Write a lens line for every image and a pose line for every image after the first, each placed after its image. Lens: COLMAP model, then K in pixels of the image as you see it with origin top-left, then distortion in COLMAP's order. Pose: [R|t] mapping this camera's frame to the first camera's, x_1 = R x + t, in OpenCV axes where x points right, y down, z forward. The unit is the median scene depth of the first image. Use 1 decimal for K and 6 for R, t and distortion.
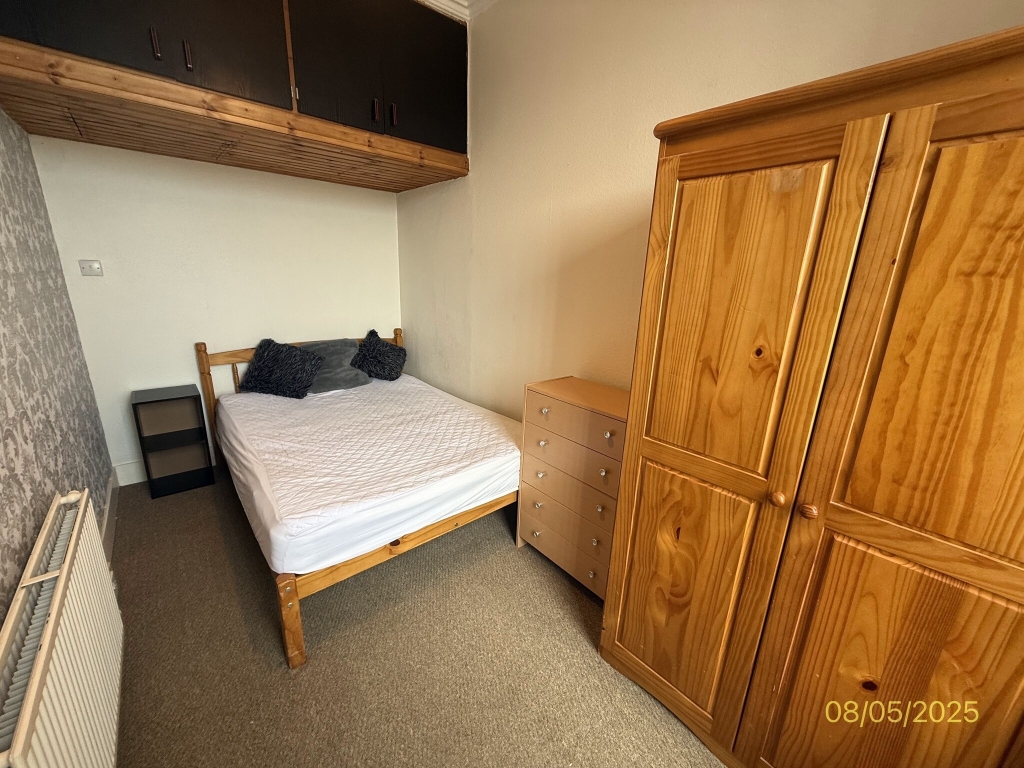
lens RADIAL K [[405.3, 0, 510.8], [0, 405.3, 384.6], [0, 0, 1]] dist [-0.000829, -0.000203]
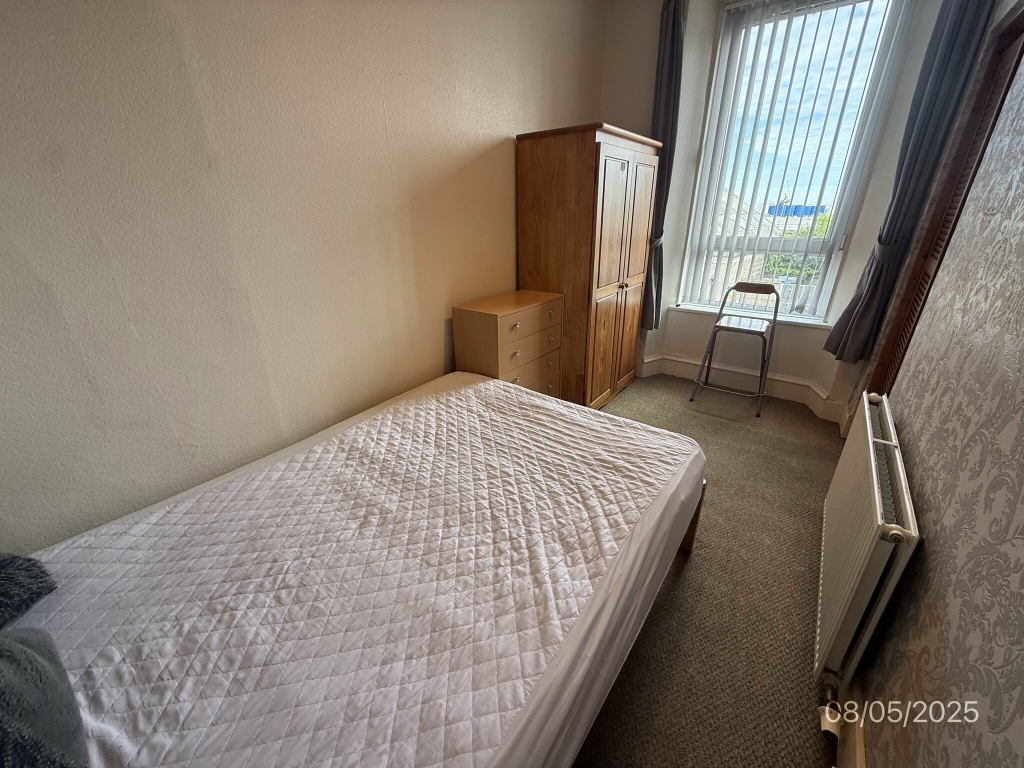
lens RADIAL K [[405.3, 0, 510.8], [0, 405.3, 384.6], [0, 0, 1]] dist [-0.000829, -0.000203]
pose [[-0.209322, -0.422578, 0.881823, -0.739604], [0.263068, 0.844218, 0.467003, -0.249498], [-0.941796, 0.329733, -0.065546, 0.815251]]
